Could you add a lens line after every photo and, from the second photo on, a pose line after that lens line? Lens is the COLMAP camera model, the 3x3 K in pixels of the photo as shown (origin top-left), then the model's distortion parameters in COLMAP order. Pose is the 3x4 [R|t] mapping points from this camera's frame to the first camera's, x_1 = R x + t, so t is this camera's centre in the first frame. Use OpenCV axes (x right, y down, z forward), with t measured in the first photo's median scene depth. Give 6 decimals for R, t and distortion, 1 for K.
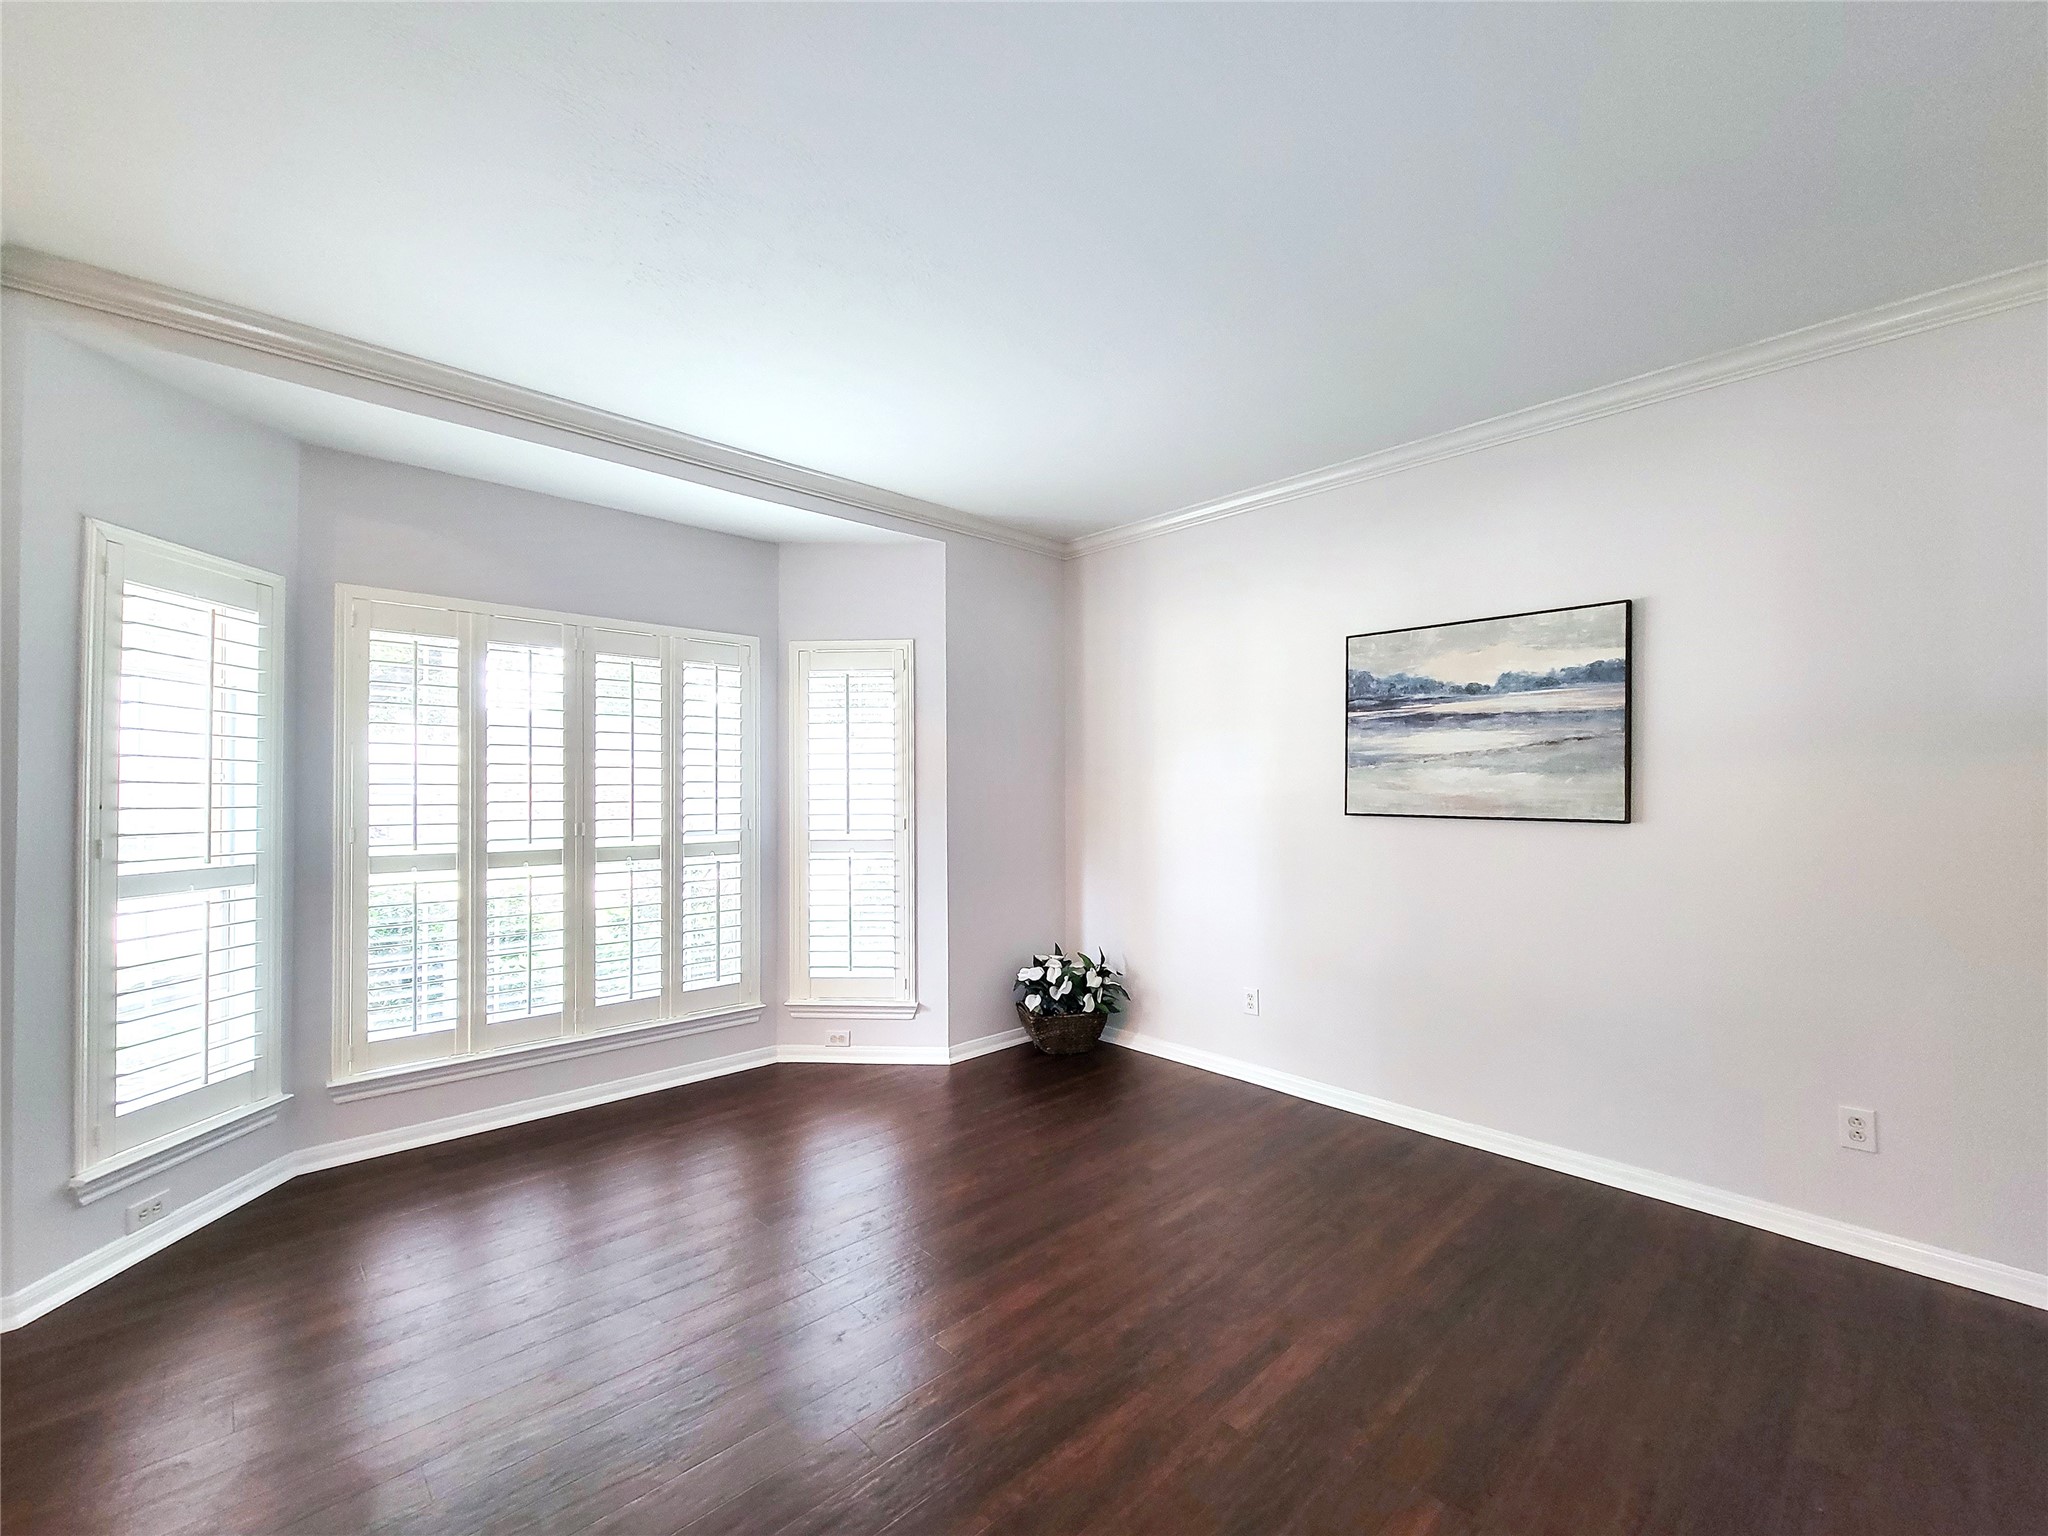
lens RADIAL K [[844.8, 0, 1025.9], [0, 844.8, 779.6], [0, 0, 1]] dist [-0.002023, -0.000708]
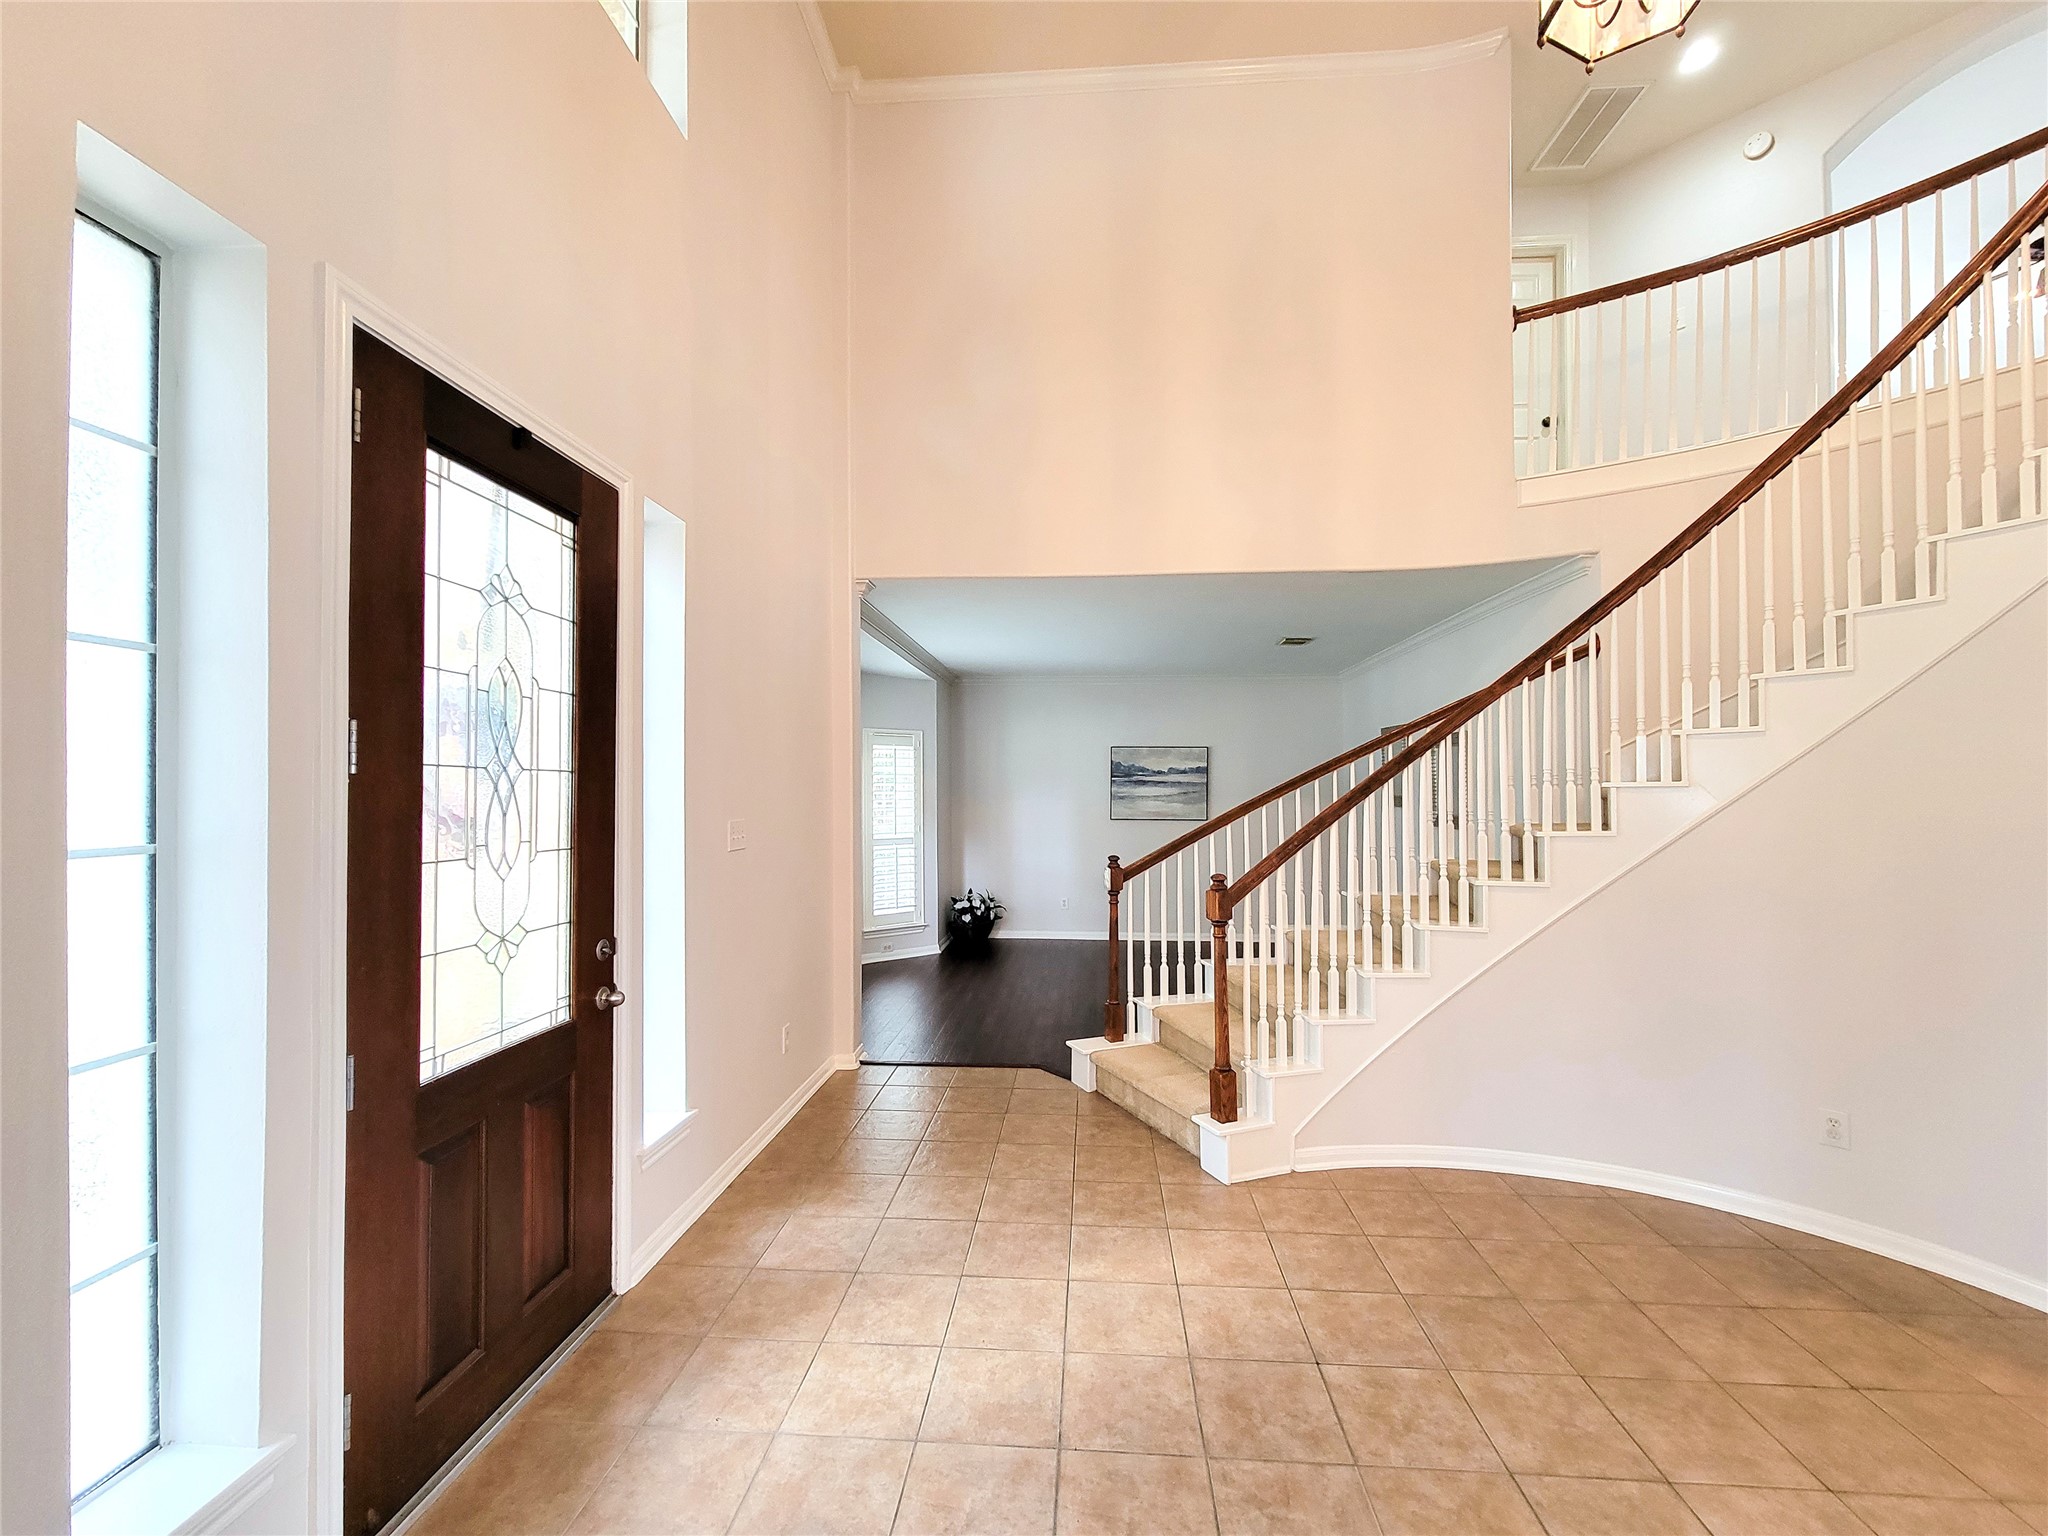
lens RADIAL K [[844.8, 0, 1031.6], [0, 844.8, 776.8], [0, 0, 1]] dist [-0.002023, -0.000708]
pose [[0.736527, 0.011910, 0.676303, -1.492778], [-0.007404, 0.999927, -0.009545, -0.058447], [-0.676368, 0.002022, 0.736561, -0.672891]]
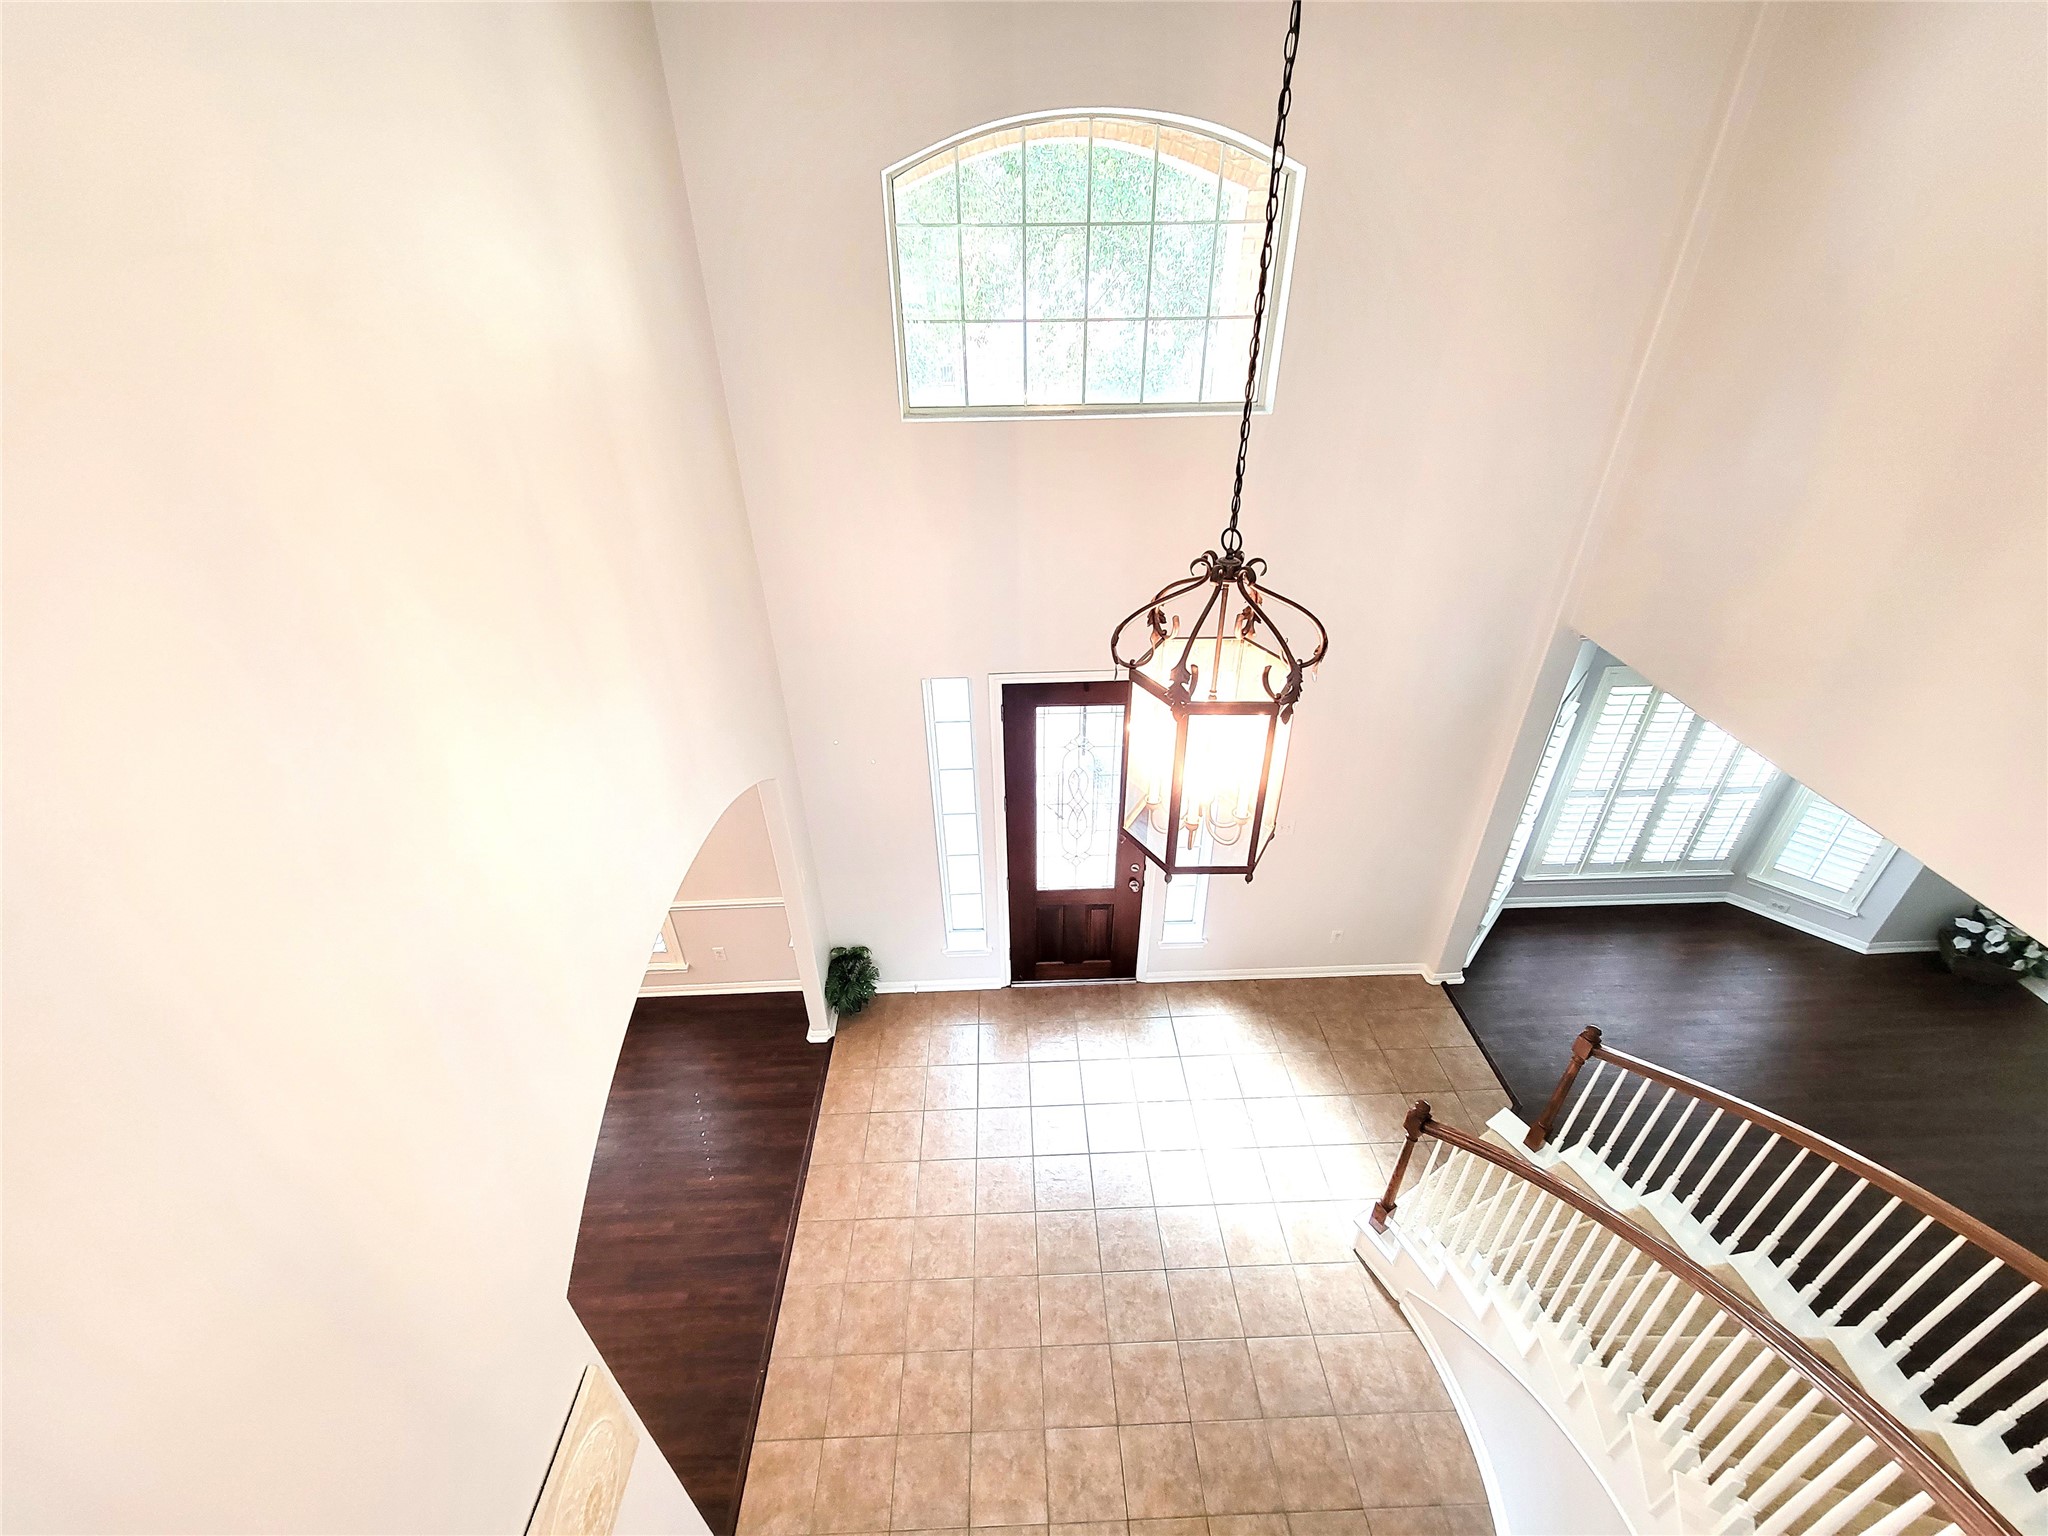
lens RADIAL K [[844.8, 0, 1023.7], [0, 844.8, 756.1], [0, 0, 1]] dist [-0.002023, -0.000708]
pose [[0.748256, 0.343573, -0.567513, -0.584179], [0.024146, 0.840777, 0.540844, -0.982840], [0.662970, -0.418393, 0.620820, -0.960981]]
